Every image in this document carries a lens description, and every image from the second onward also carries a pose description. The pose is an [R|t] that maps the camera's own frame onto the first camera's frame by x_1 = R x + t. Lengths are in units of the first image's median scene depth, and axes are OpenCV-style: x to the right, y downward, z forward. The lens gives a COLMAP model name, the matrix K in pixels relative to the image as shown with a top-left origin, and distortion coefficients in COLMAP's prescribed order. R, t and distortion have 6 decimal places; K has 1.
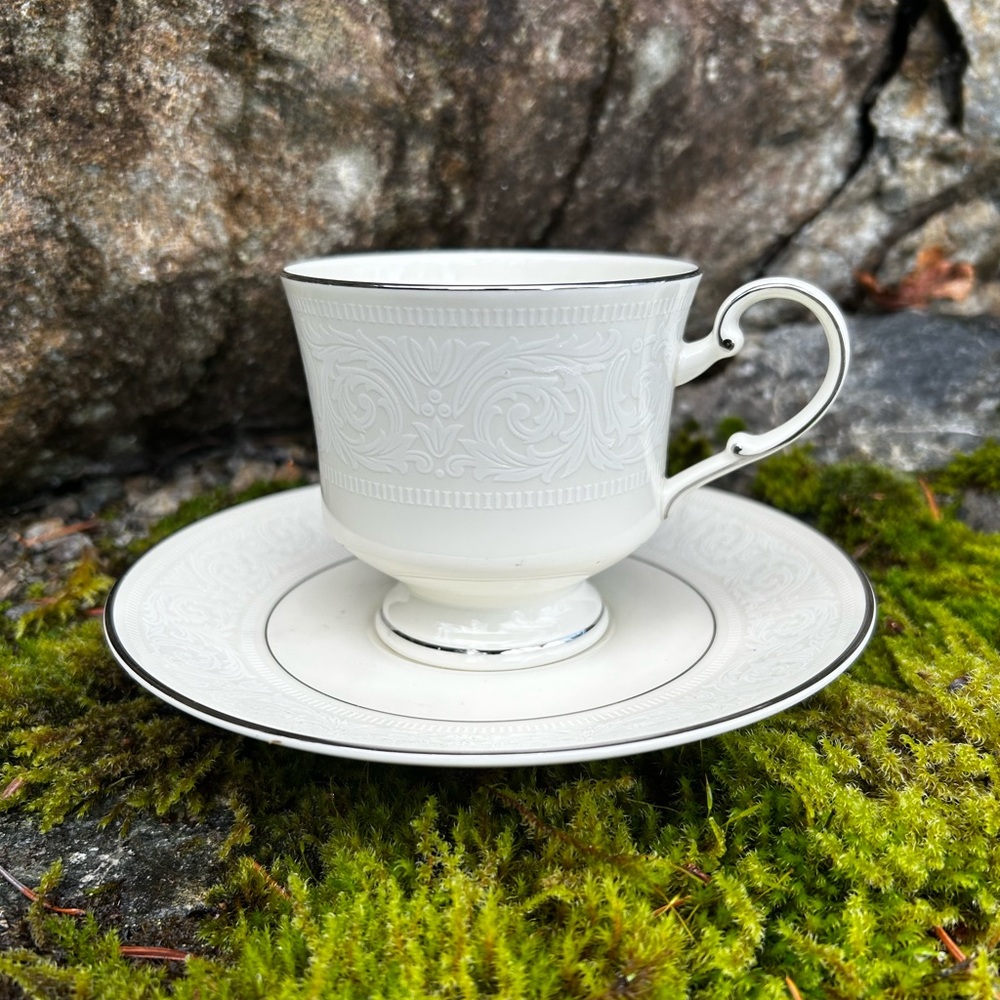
lens RADIAL K [[1076.1, 0, 500.2], [0, 1076.1, 475.9], [0, 0, 1]] dist [-0.051186, 0.057652]
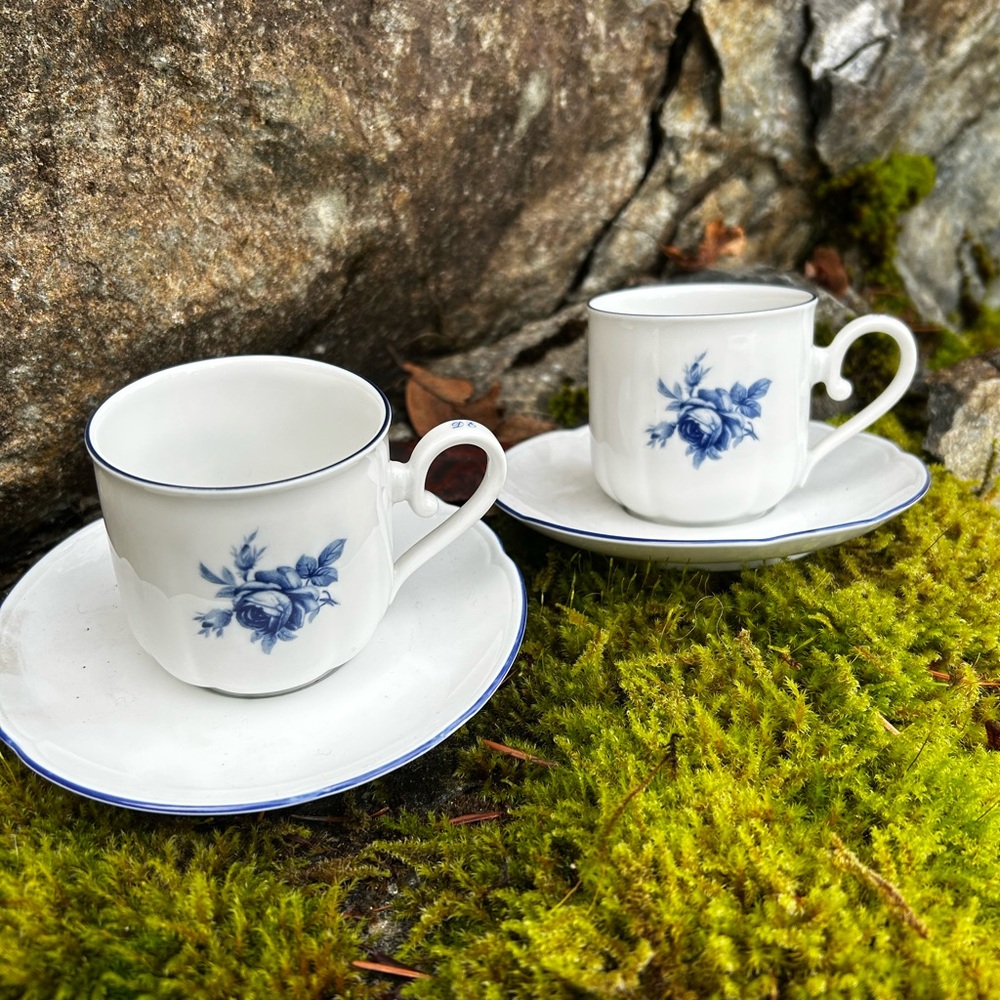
lens RADIAL K [[1076.1, 0, 500.2], [0, 1076.1, 475.9], [0, 0, 1]] dist [-0.051186, 0.057652]
pose [[0.926941, -0.176674, 0.331009, -0.419468], [0.164841, 0.984259, 0.063731, -0.039908], [-0.337059, -0.004511, 0.941473, -0.188849]]
